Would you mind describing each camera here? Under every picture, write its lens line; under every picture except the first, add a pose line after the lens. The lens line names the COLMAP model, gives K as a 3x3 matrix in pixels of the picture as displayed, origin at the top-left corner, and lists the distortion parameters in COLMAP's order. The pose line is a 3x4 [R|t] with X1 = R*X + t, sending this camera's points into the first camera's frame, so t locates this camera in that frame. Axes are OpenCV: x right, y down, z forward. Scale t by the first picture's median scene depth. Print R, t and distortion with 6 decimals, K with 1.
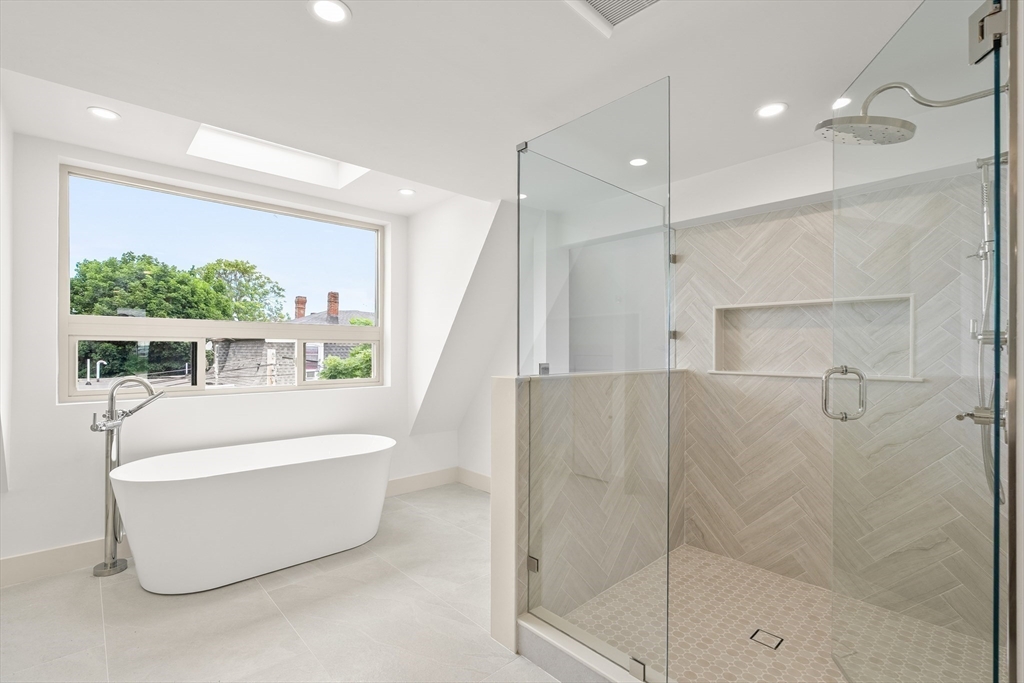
lens RADIAL K [[462.3, 0, 514.2], [0, 462.3, 355.7], [0, 0, 1]] dist [-0.001021, -0.000161]
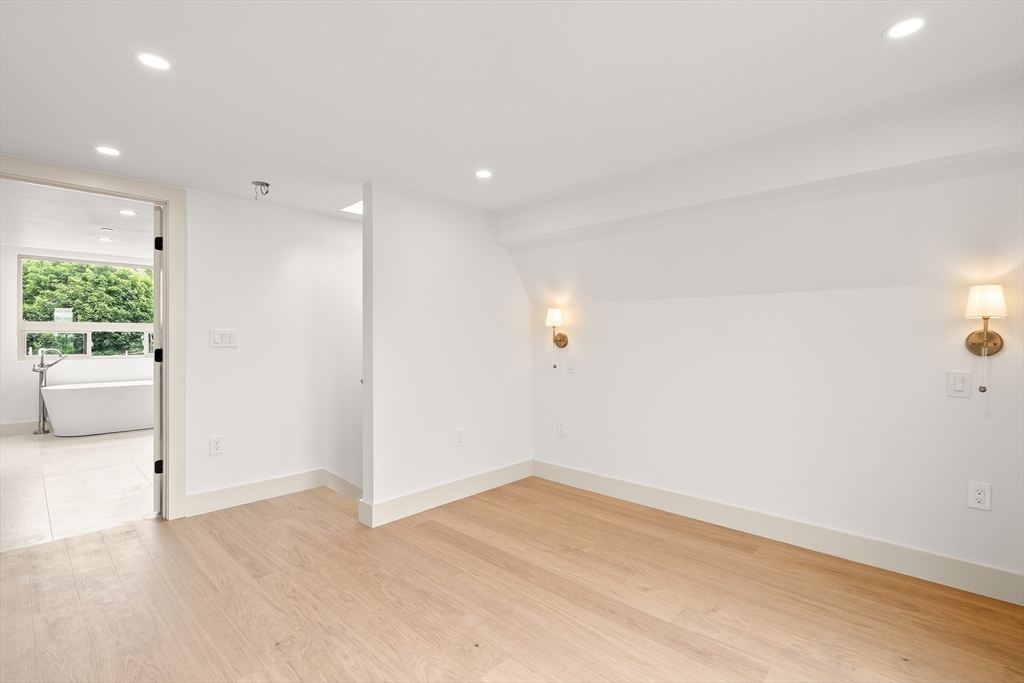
lens RADIAL K [[466.0, 0, 515.7], [0, 466.0, 344.1], [0, 0, 1]] dist [0.000728, 0.000381]
pose [[0.998117, -0.003077, 0.061265, 0.154871], [0.003079, 0.999995, 0.000058, 0.003136], [-0.061264, 0.000131, 0.998122, -0.169143]]
